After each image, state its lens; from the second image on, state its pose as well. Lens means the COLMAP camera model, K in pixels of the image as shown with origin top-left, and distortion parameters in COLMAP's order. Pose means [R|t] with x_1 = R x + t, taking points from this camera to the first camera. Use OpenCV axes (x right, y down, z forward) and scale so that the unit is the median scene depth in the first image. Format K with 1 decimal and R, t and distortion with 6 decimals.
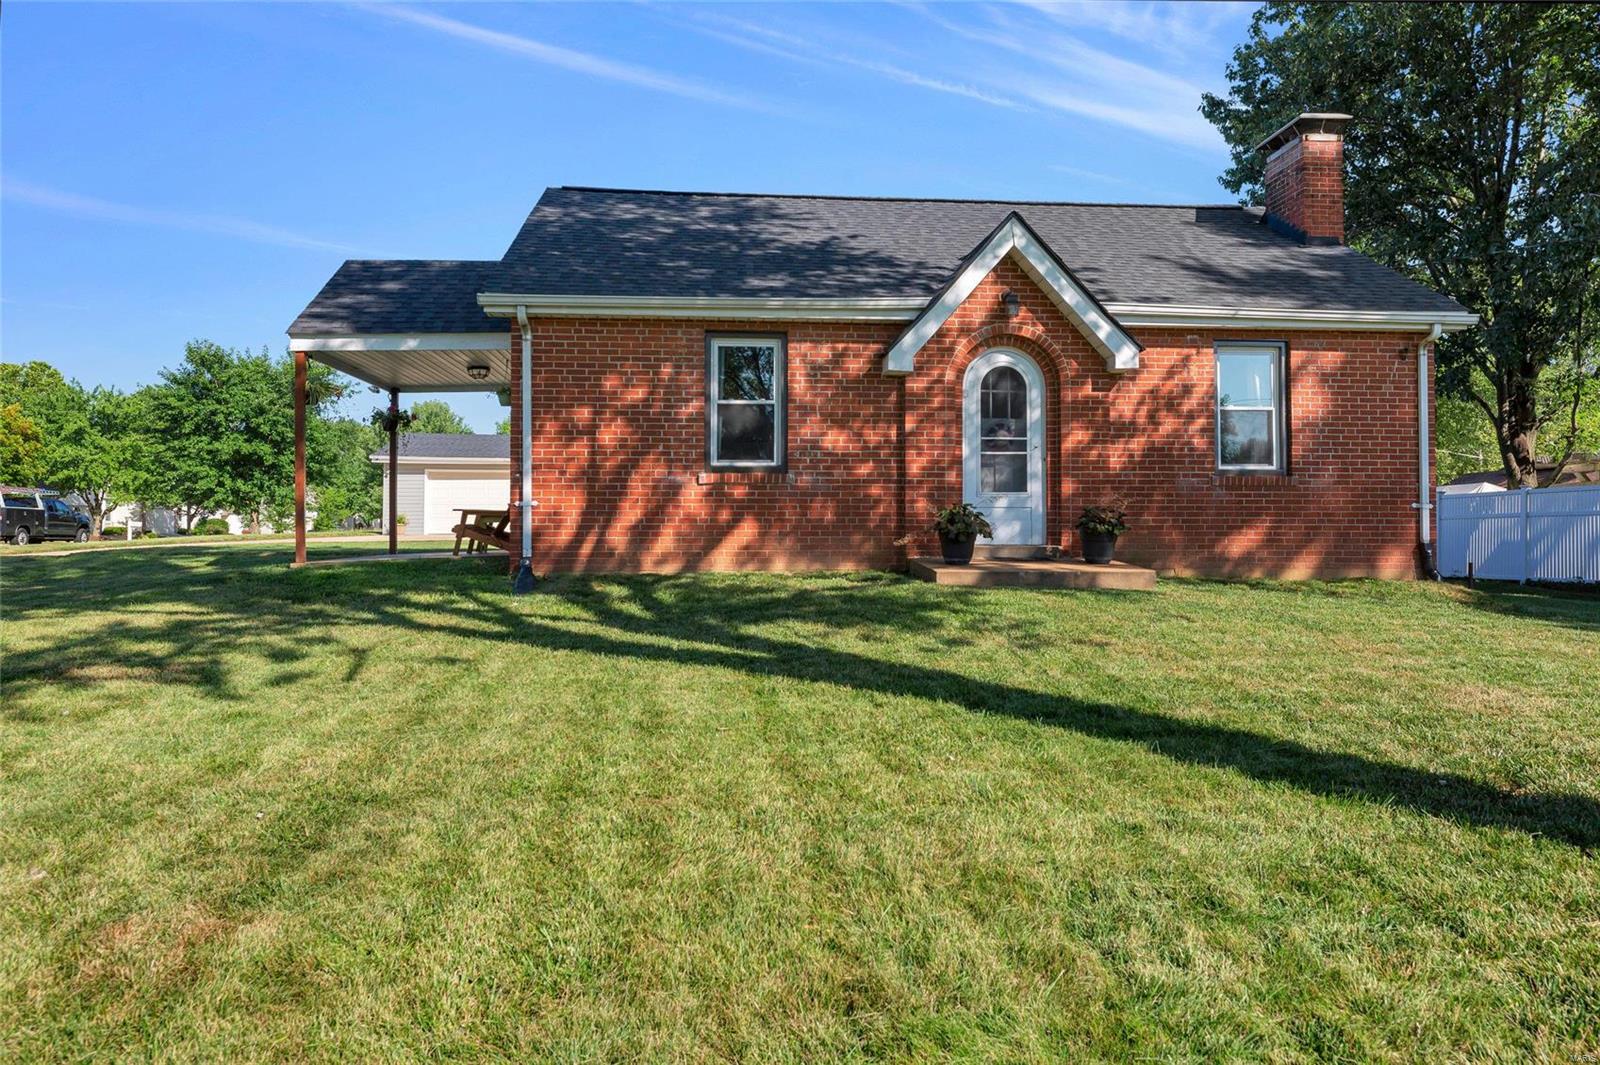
lens RADIAL K [[1161.4, 0, 809.5], [0, 1161.4, 529.8], [0, 0, 1]] dist [0.007532, 0.002960]
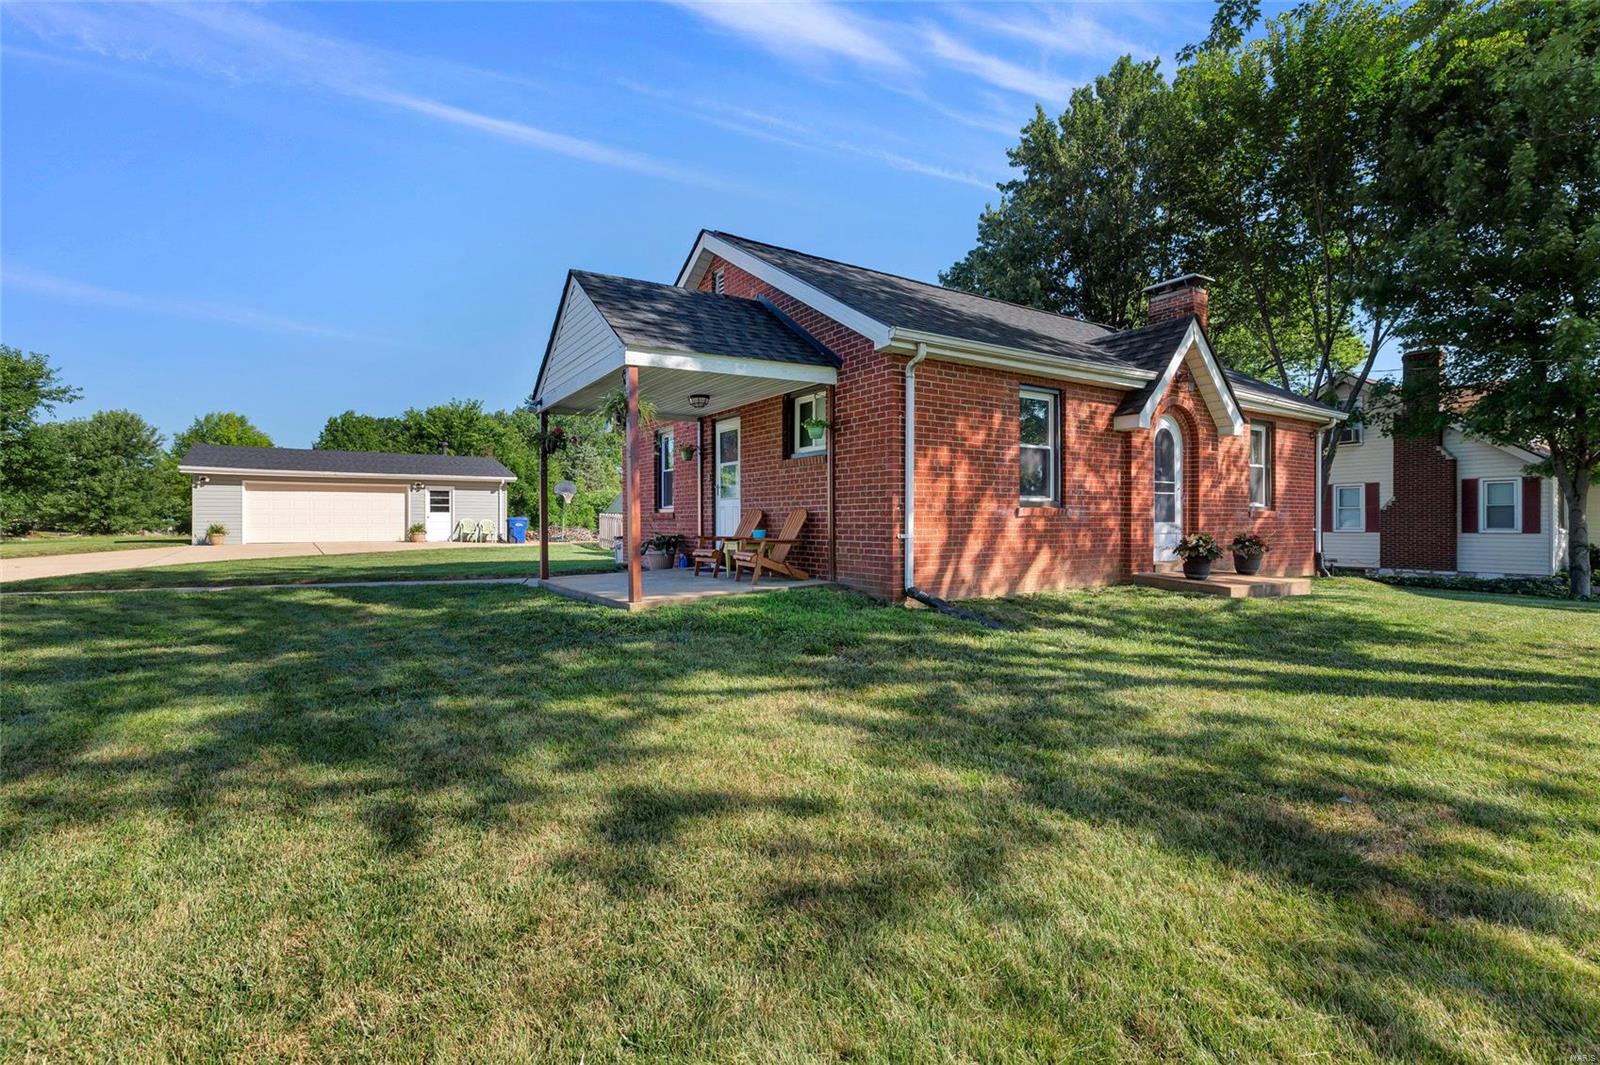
lens RADIAL K [[728.2, 0, 826.2], [0, 728.2, 523.6], [0, 0, 1]] dist [0.001778, -0.000013]
pose [[0.877267, -0.002952, 0.479994, -0.597296], [0.002319, 0.999995, 0.001912, -0.034677], [-0.479997, -0.000564, 0.877270, 0.457953]]
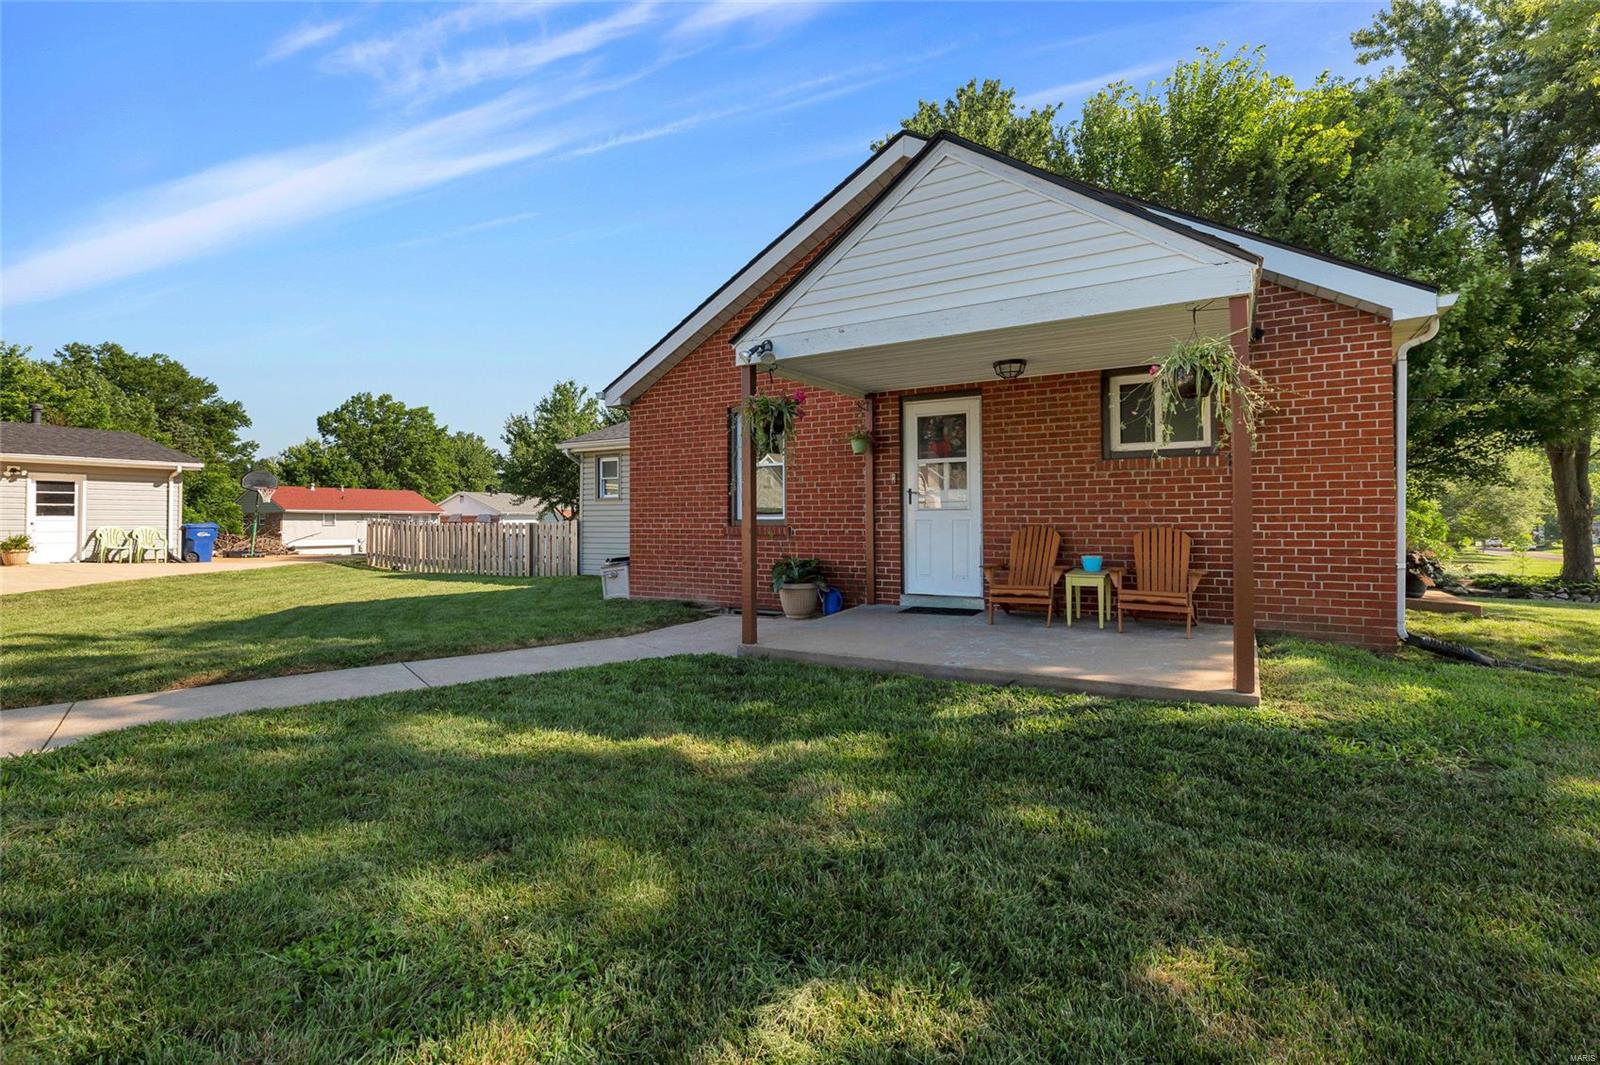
lens RADIAL K [[728.2, 0, 828.3], [0, 728.2, 521.0], [0, 0, 1]] dist [0.001778, -0.000013]
pose [[0.585488, 0.002390, 0.810678, -0.856416], [0.001493, 0.999991, -0.004026, -0.051282], [-0.810680, 0.003568, 0.585479, 1.018072]]
